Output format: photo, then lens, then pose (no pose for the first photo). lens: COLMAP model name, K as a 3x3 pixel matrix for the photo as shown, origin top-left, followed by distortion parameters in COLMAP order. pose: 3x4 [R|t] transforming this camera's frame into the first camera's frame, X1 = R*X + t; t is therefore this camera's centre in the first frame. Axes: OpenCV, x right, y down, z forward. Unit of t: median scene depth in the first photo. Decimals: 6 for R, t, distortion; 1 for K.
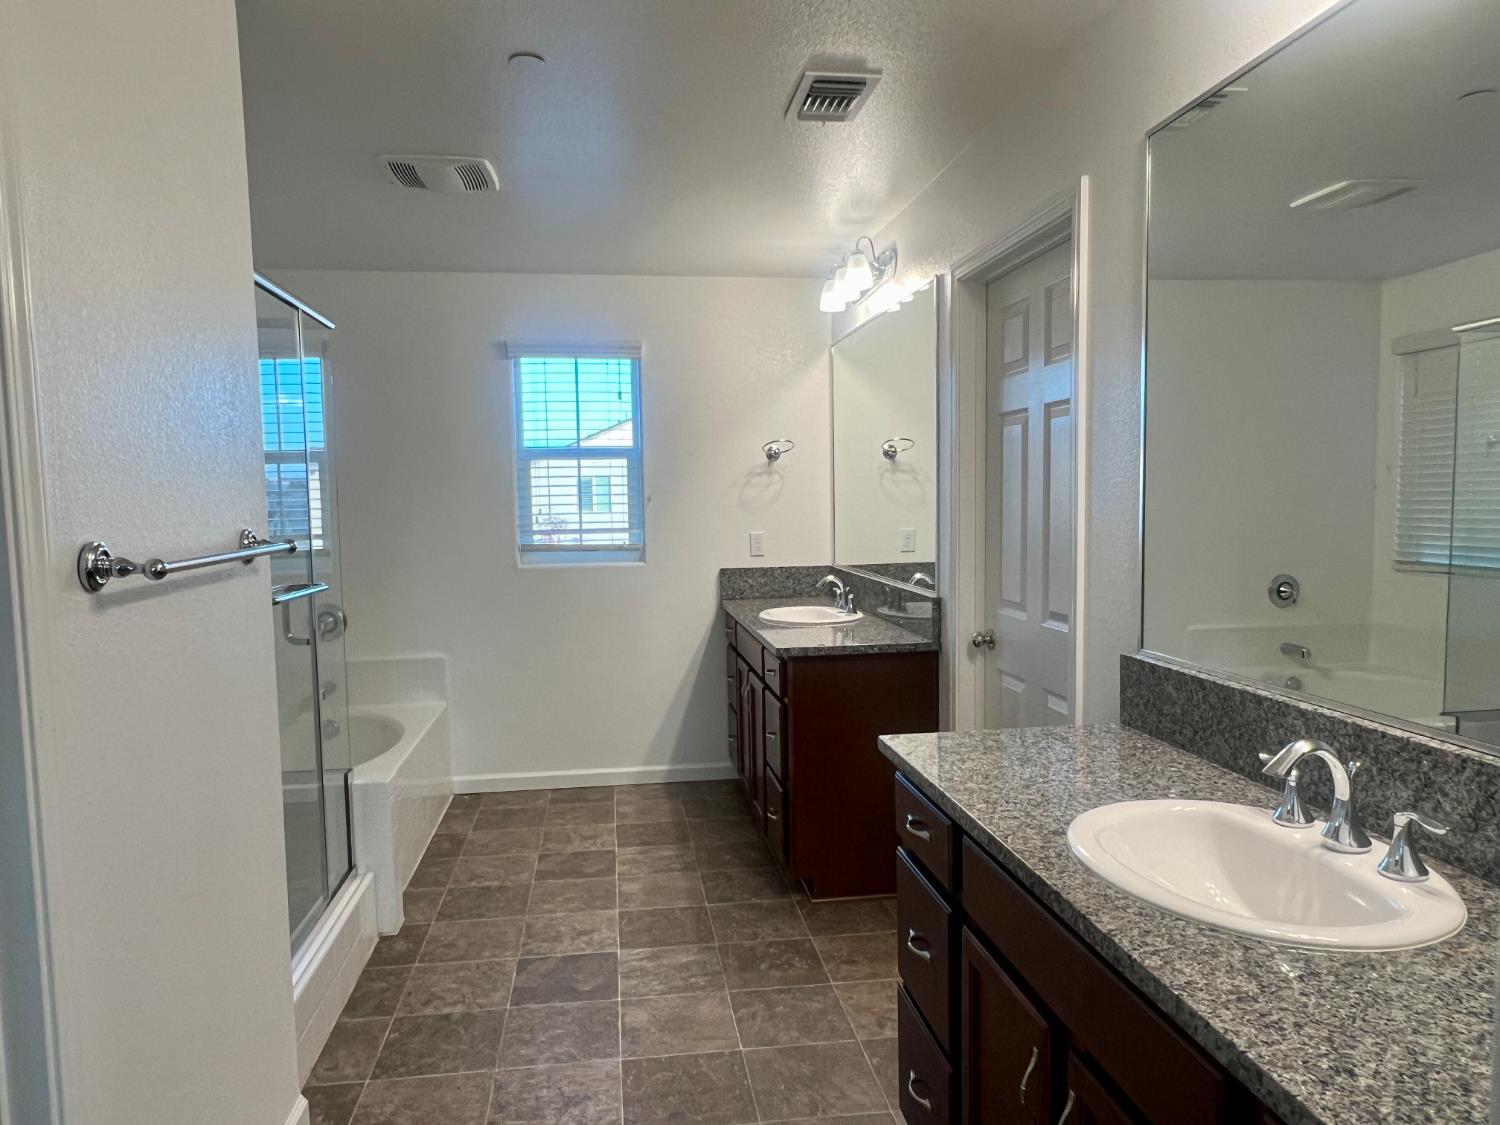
lens RADIAL K [[995.1, 0, 743.1], [0, 995.1, 567.8], [0, 0, 1]] dist [0.004287, -0.000409]
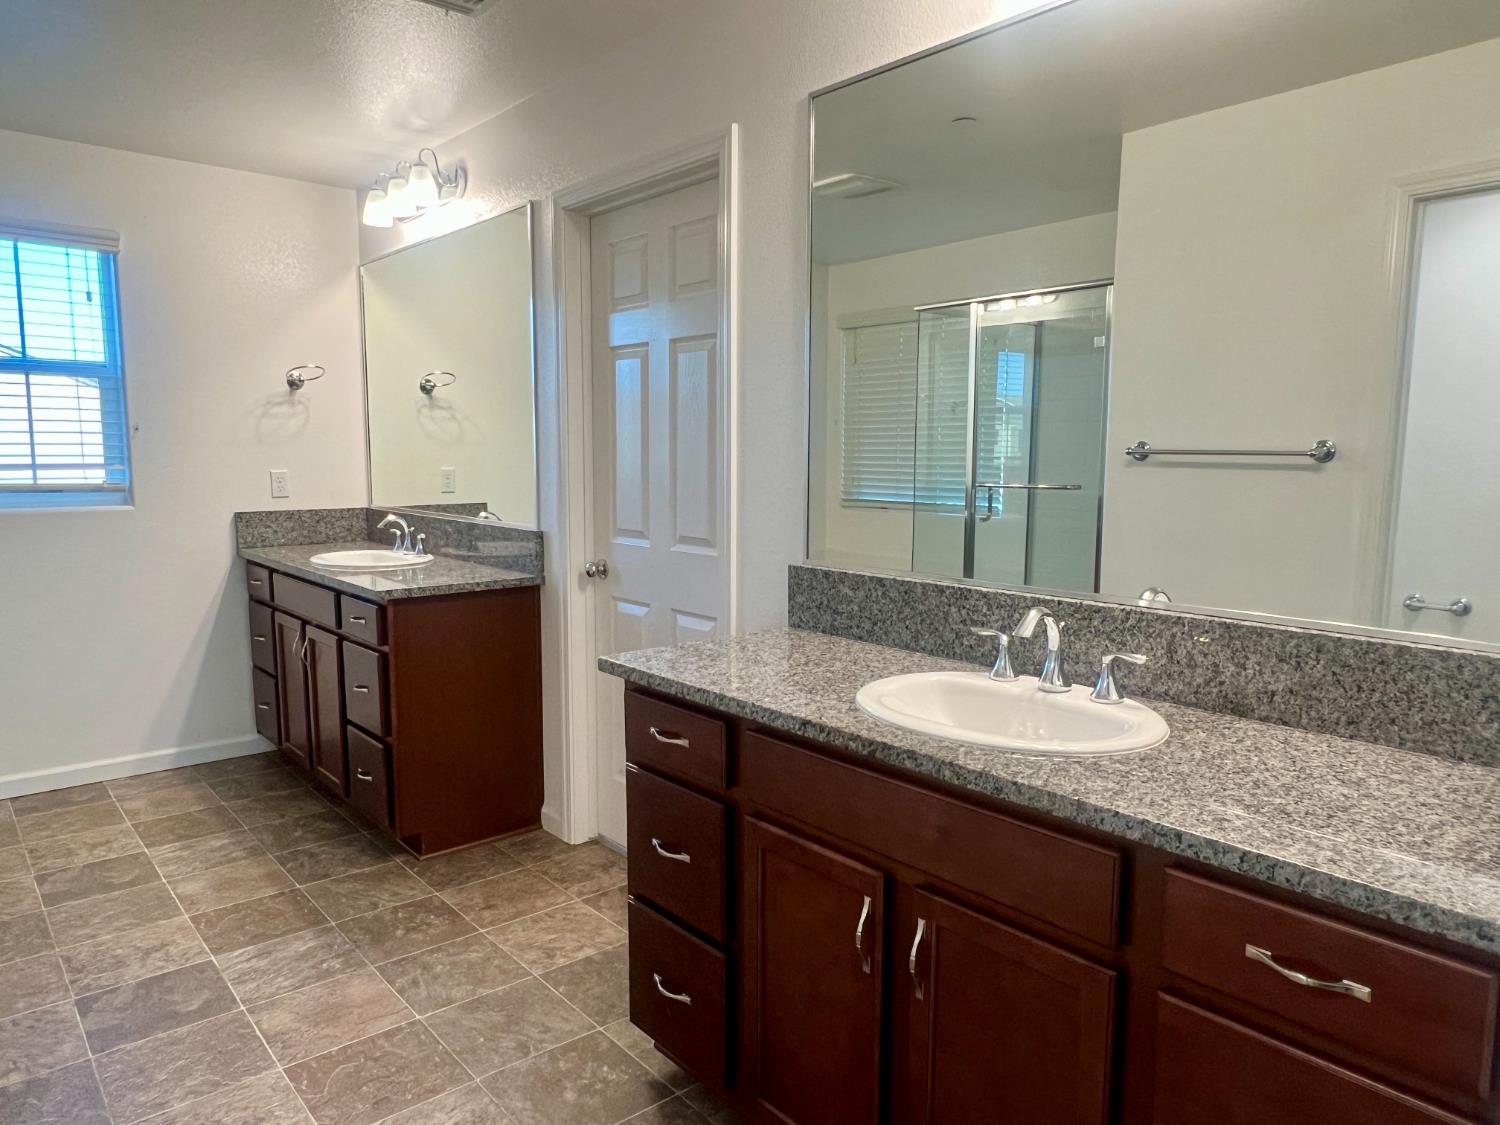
lens RADIAL K [[995.1, 0, 743.9], [0, 995.1, 561.2], [0, 0, 1]] dist [0.004287, -0.000409]
pose [[0.843753, -0.040626, 0.535192, -0.165644], [0.020113, 0.998824, 0.044111, 0.020348], [-0.536355, -0.026455, 0.843578, 0.054261]]
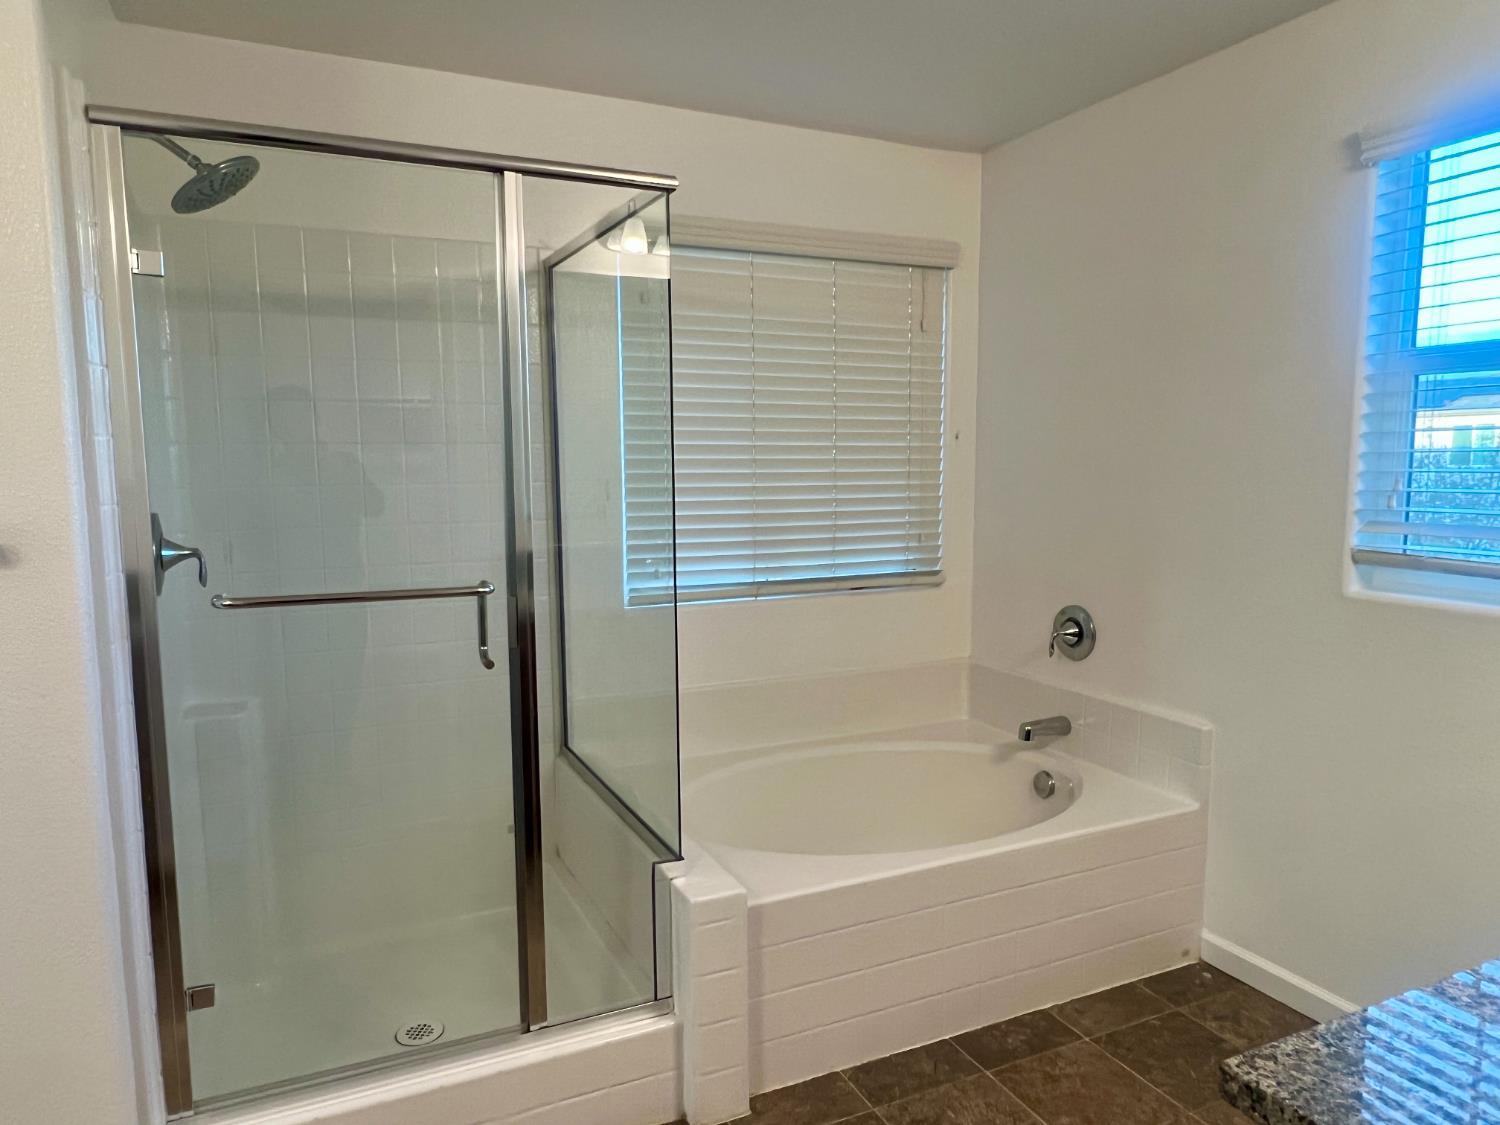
lens RADIAL K [[995.1, 0, 753.0], [0, 995.1, 563.9], [0, 0, 1]] dist [0.004287, -0.000409]
pose [[0.310368, 0.119162, -0.943118, 0.251765], [-0.073088, 0.992167, 0.101307, -0.072567], [0.947803, 0.037488, 0.316646, 0.901673]]
